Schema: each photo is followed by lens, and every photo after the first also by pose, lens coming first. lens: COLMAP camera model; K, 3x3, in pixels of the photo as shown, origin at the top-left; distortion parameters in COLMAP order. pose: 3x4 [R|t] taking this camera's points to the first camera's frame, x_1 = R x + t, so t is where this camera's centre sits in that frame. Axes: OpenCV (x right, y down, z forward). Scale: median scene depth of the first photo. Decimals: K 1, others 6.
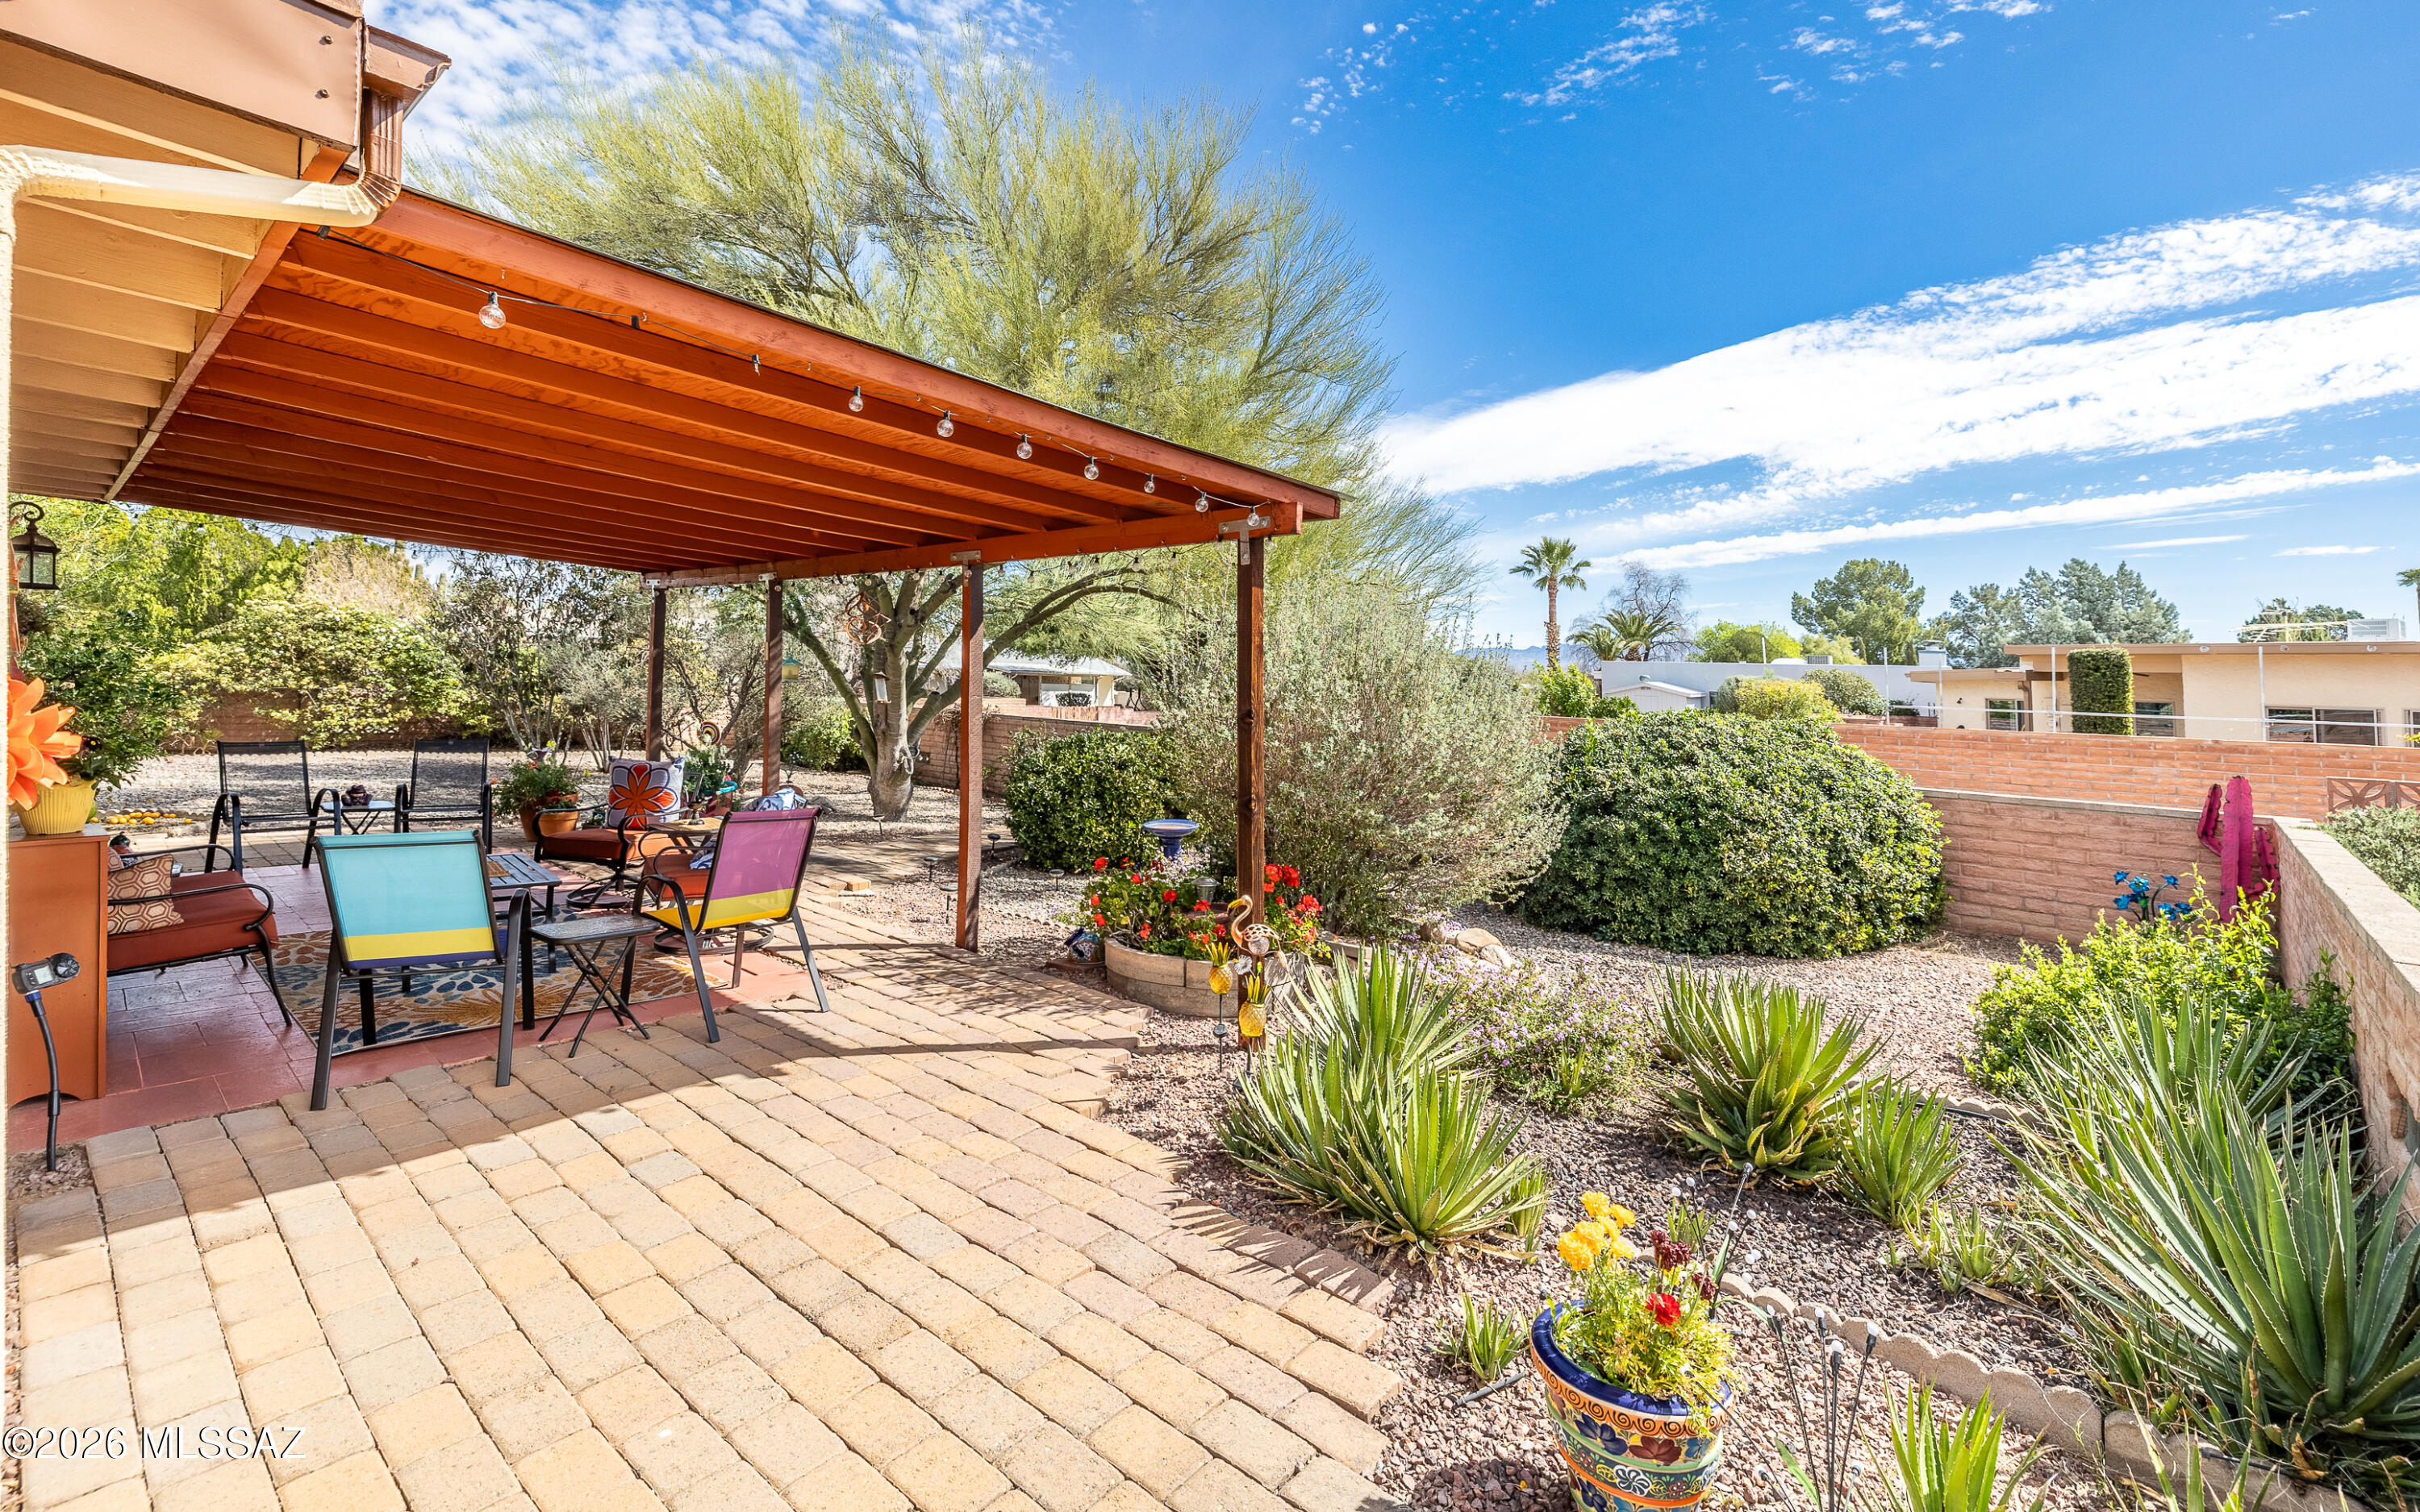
lens RADIAL K [[1093.9, 0, 1212.5], [0, 1093.9, 712.6], [0, 0, 1]] dist [0.001750, -0.000103]
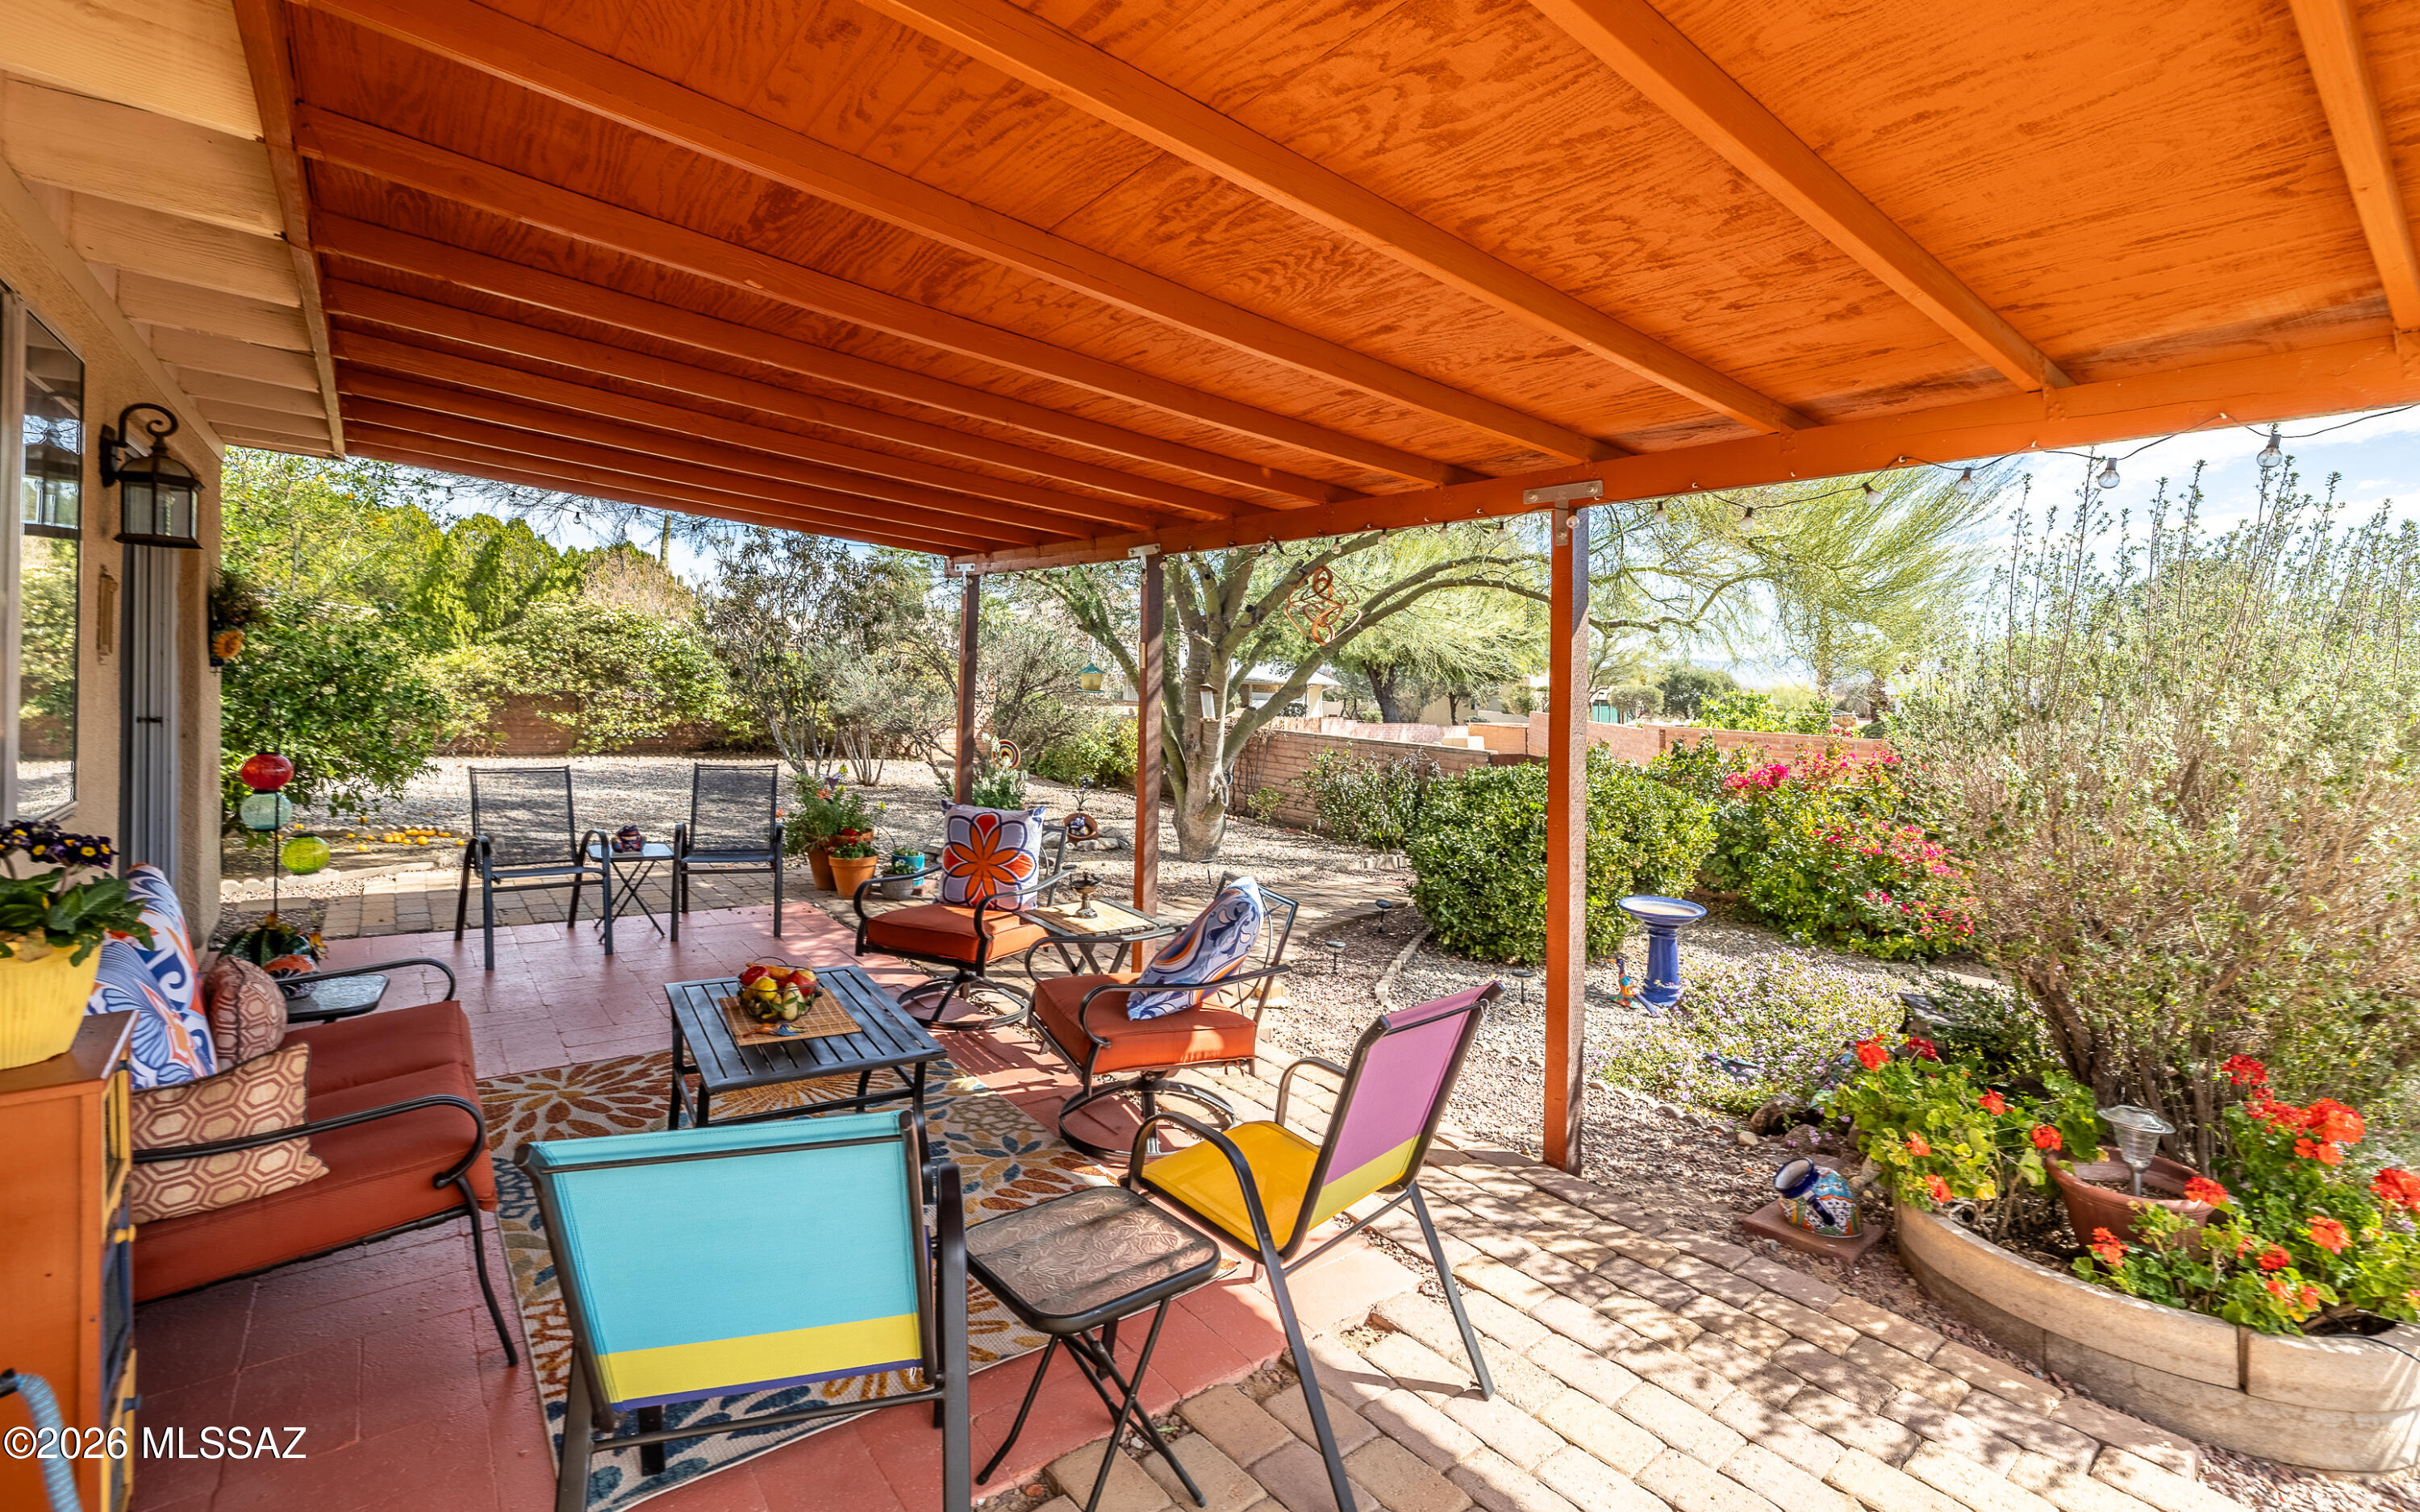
lens RADIAL K [[1079.5, 0, 1210.0], [0, 1079.5, 756.0], [0, 0, 1]] dist [-0.001336, 0.000183]
pose [[0.985456, 0.021806, -0.168525, -0.115977], [-0.016267, 0.999283, 0.034178, -0.007293], [0.169149, -0.030939, 0.985105, 0.148750]]
